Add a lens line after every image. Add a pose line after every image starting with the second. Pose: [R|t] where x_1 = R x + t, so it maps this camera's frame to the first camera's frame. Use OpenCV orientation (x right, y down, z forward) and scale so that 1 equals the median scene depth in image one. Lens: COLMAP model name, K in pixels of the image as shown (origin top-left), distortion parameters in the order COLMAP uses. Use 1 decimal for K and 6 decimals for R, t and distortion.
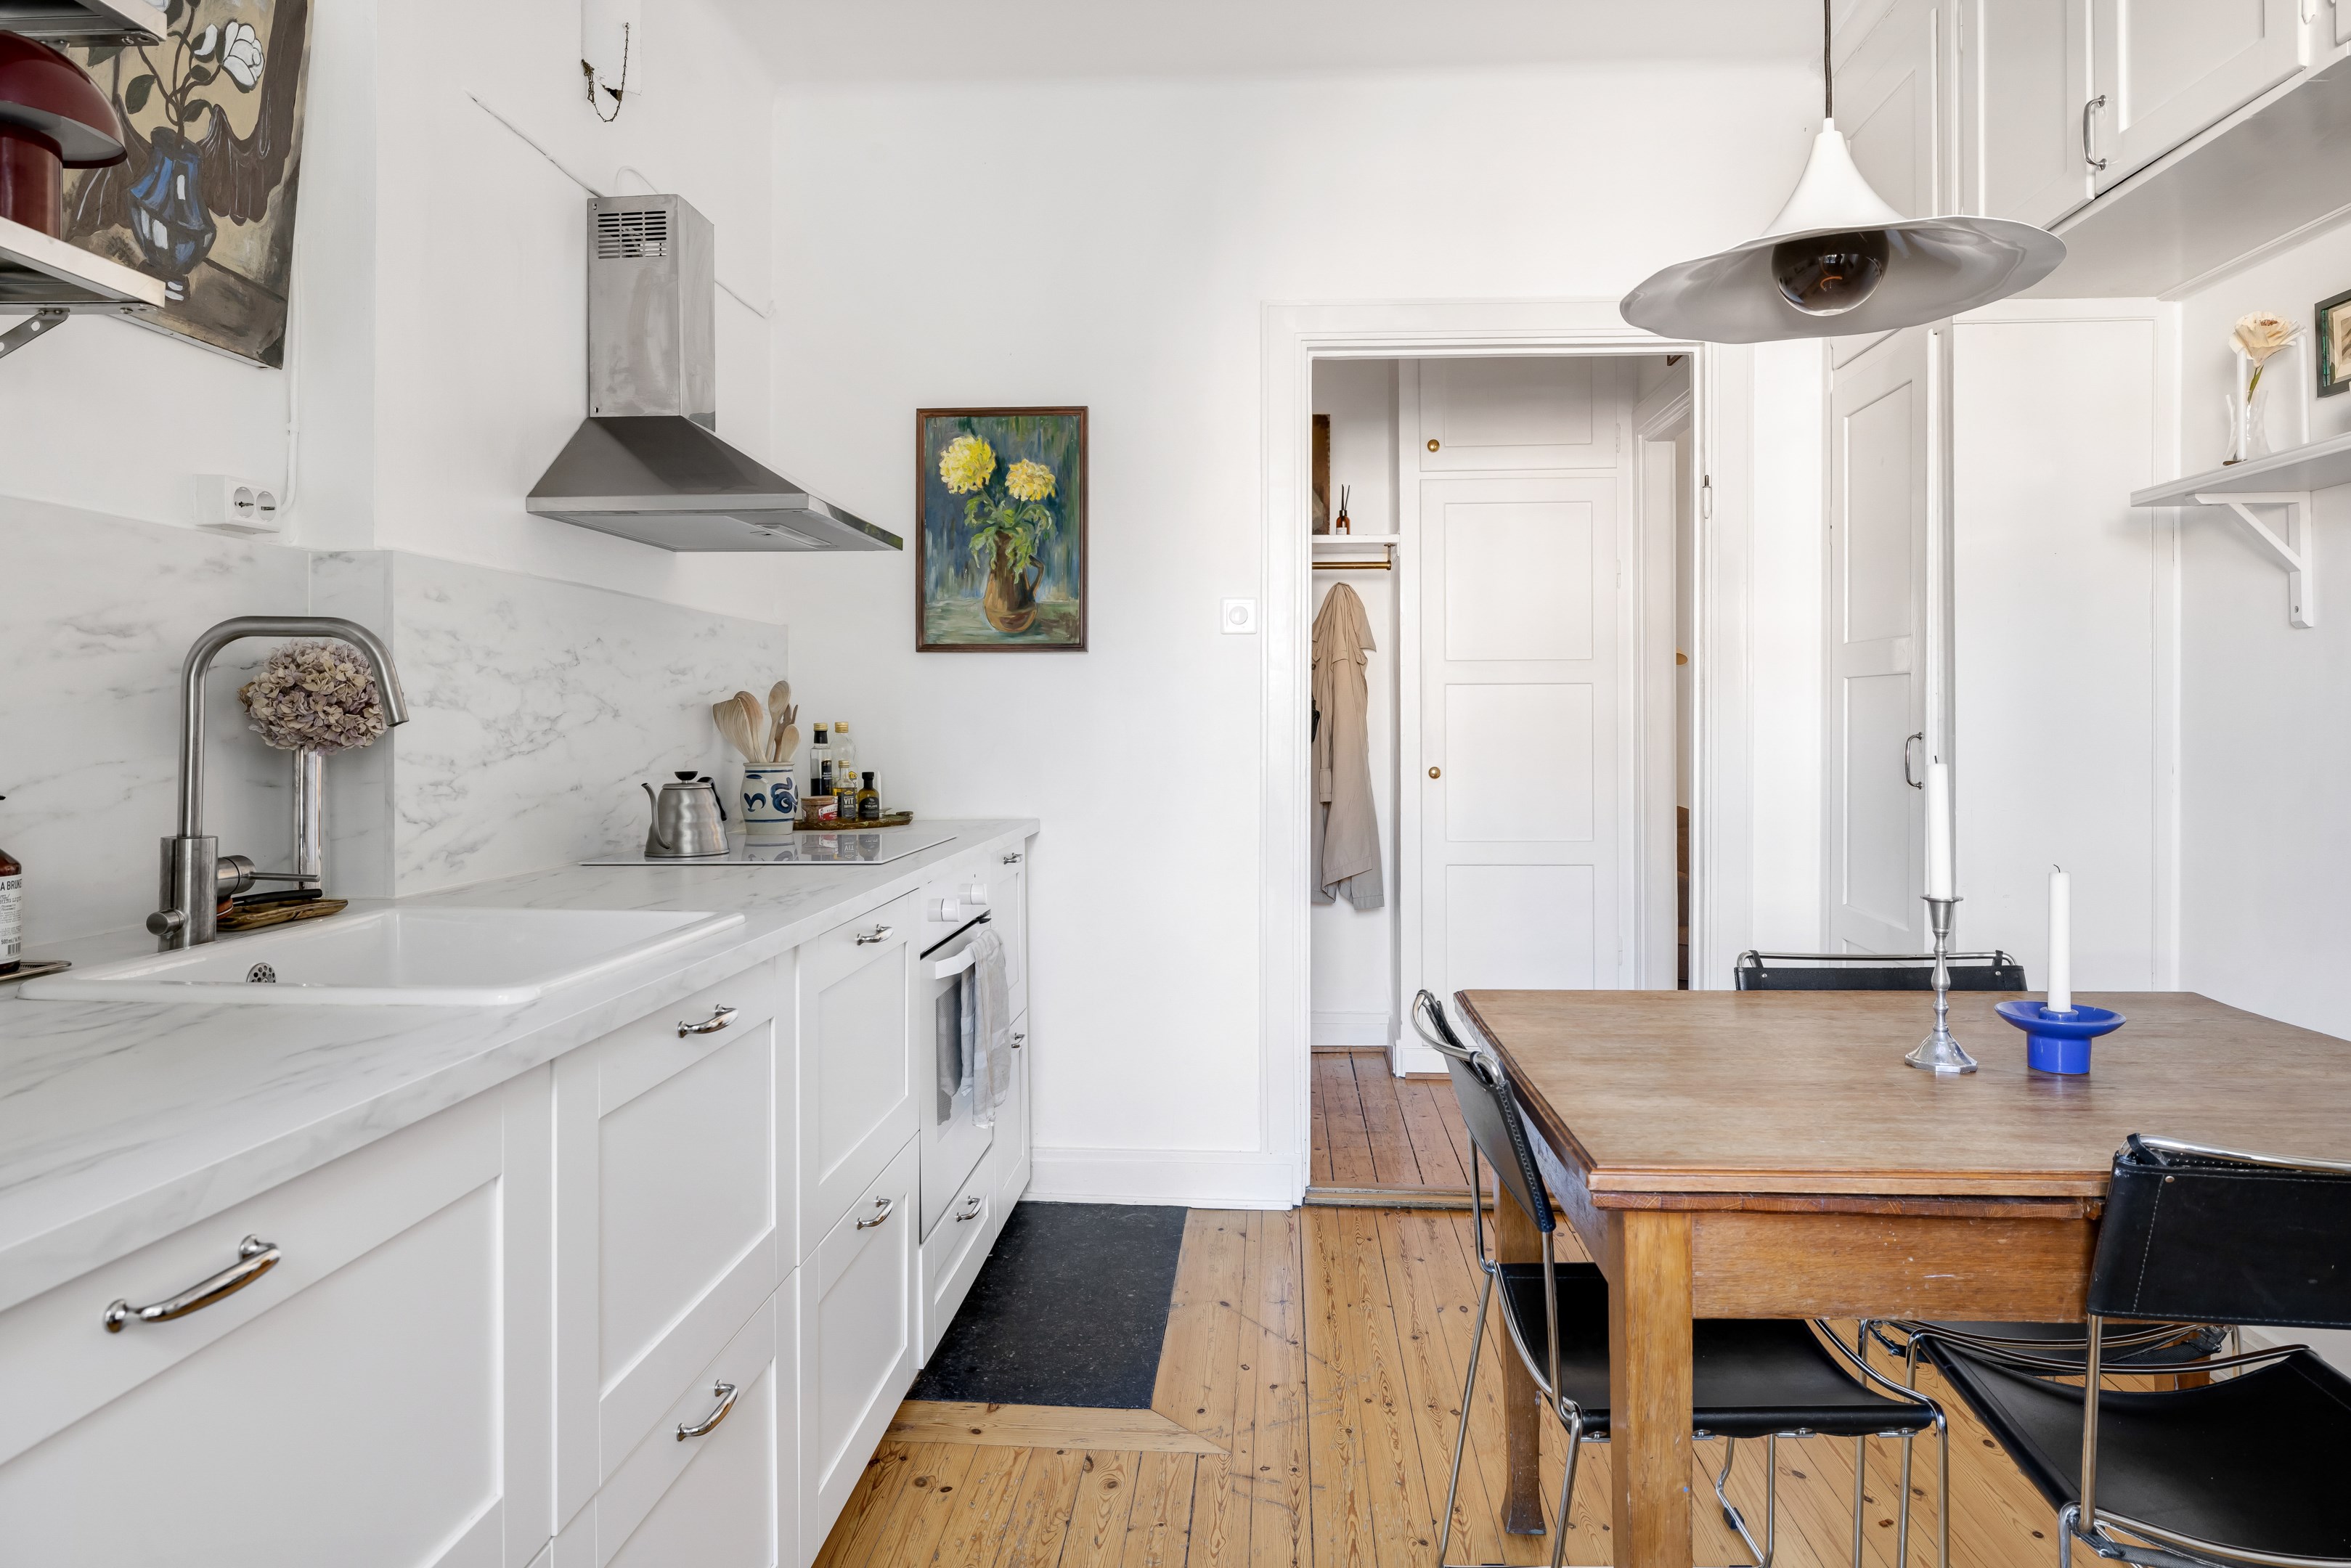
lens RADIAL K [[1549.1, 0, 1178.4], [0, 1549.1, 710.4], [0, 0, 1]] dist [-0.002594, 0.000020]
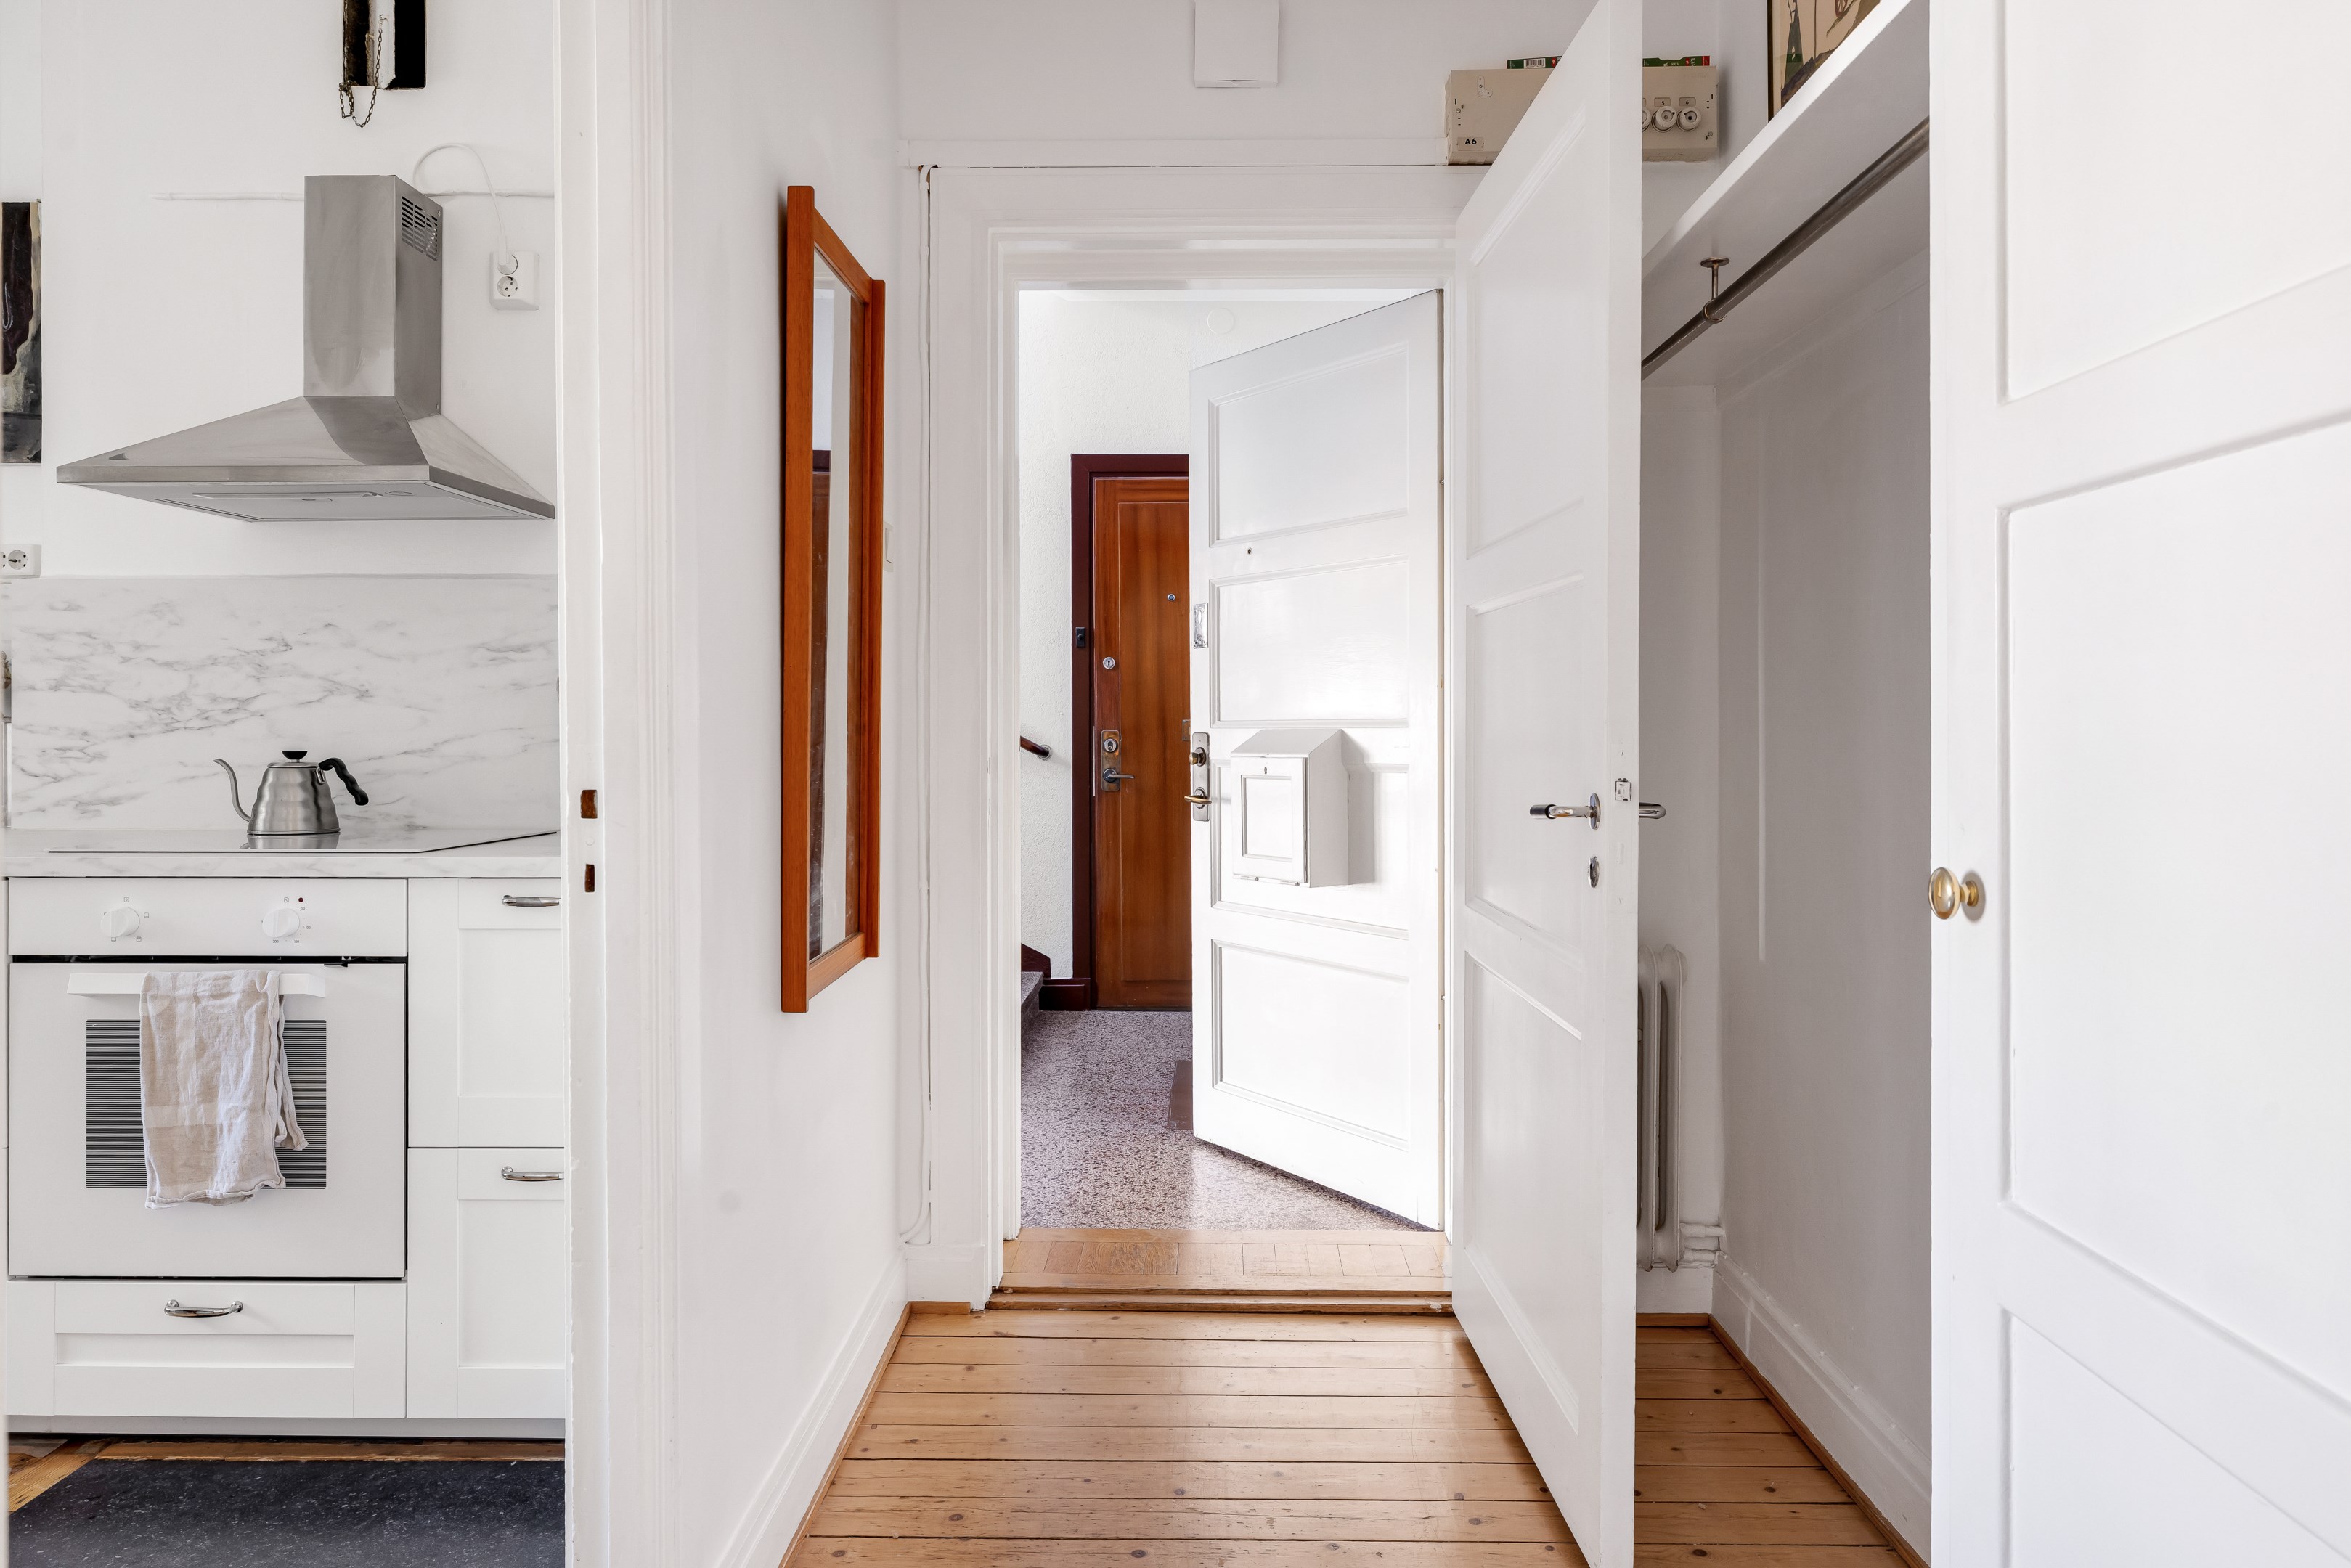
lens RADIAL K [[1428.8, 0, 1182.7], [0, 1428.8, 752.2], [0, 0, 1]] dist [0.003731, 0.000810]
pose [[0.050422, 0.003879, -0.998720, 0.740578], [0.005007, 0.999979, 0.004137, 0.047001], [0.998715, -0.005209, 0.050401, 1.776527]]
